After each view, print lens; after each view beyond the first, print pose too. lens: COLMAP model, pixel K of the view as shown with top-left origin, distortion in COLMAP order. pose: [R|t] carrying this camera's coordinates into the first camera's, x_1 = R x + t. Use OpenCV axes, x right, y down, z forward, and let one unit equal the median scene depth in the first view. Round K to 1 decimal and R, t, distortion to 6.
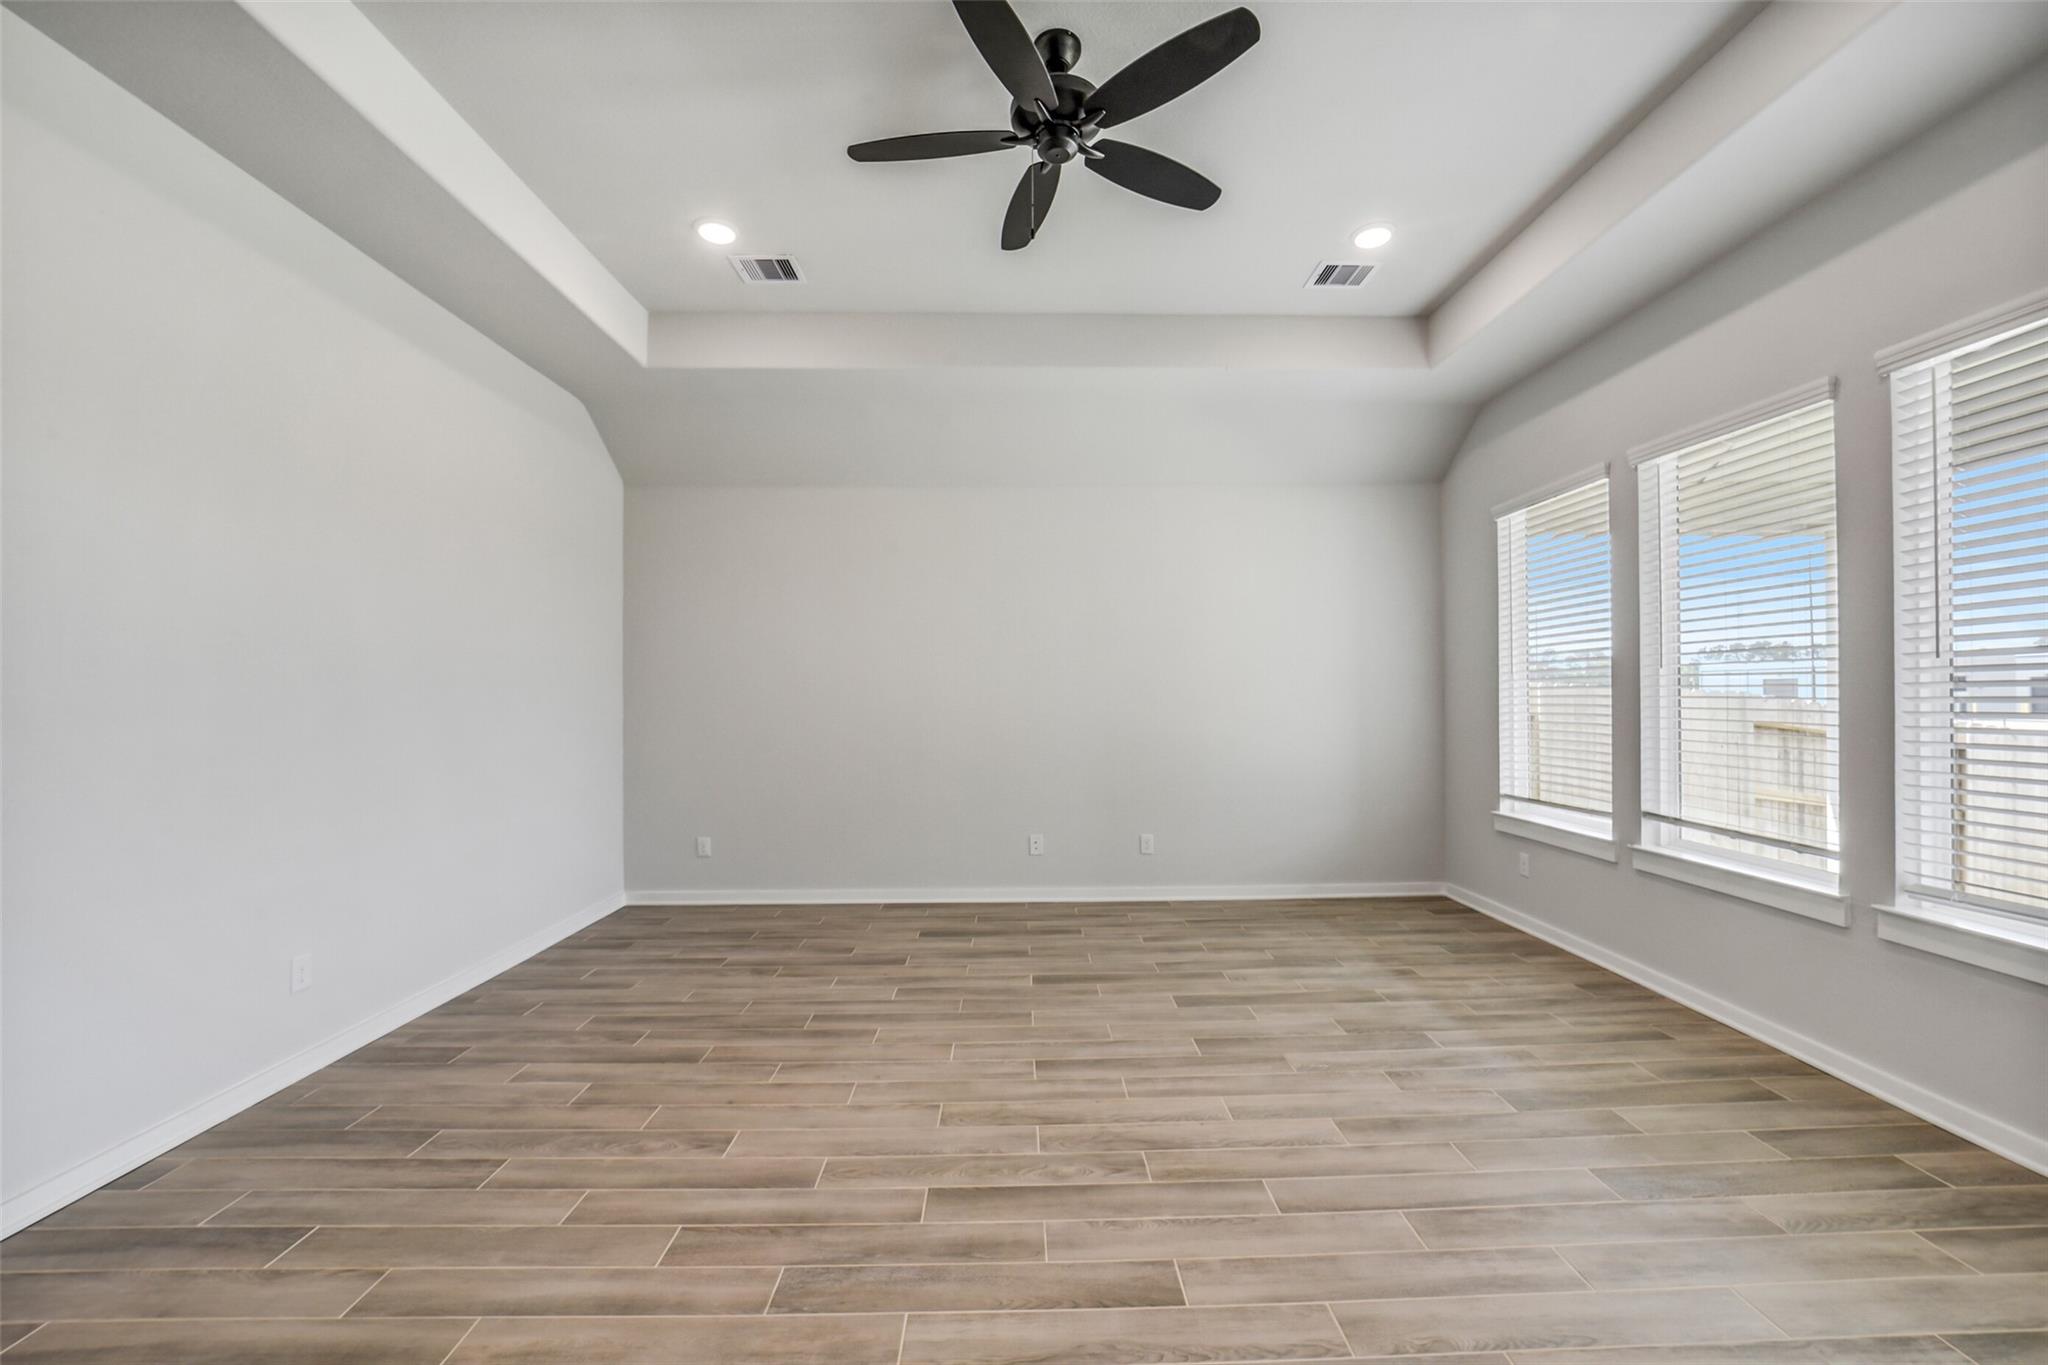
lens RADIAL K [[805.2, 0, 1039.0], [0, 805.2, 688.8], [0, 0, 1]] dist [-0.026808, 0.001680]
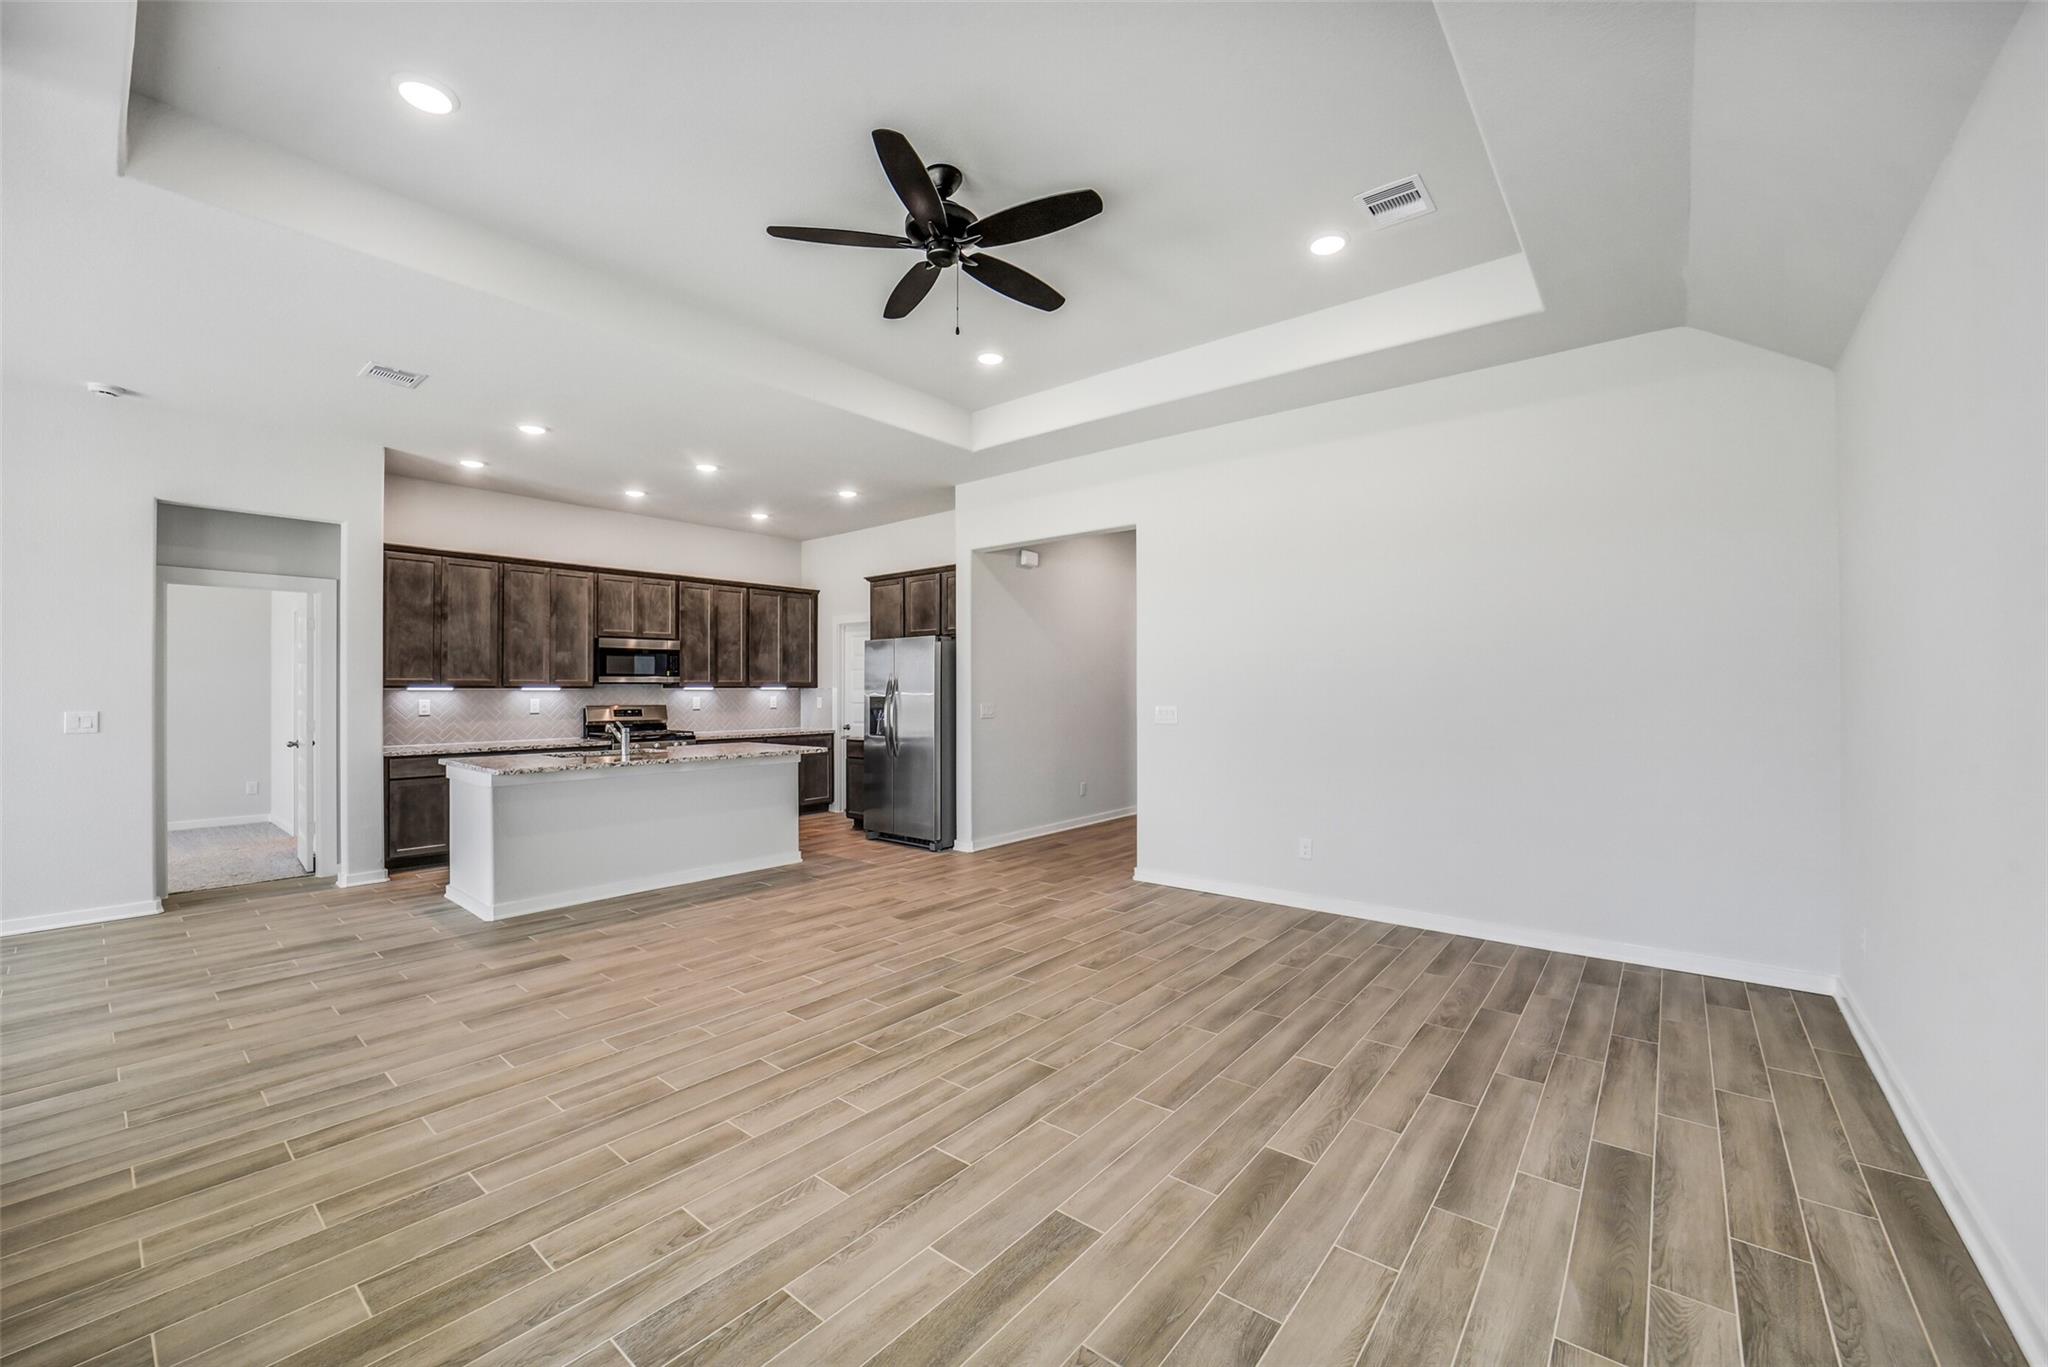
lens RADIAL K [[805.2, 0, 1028.1], [0, 805.2, 681.1], [0, 0, 1]] dist [-0.026808, 0.001680]
pose [[-0.657100, -0.000854, -0.753803, 0.800769], [0.013606, 0.999823, -0.012994, 0.009390], [0.753681, -0.018794, -0.656972, 1.737482]]
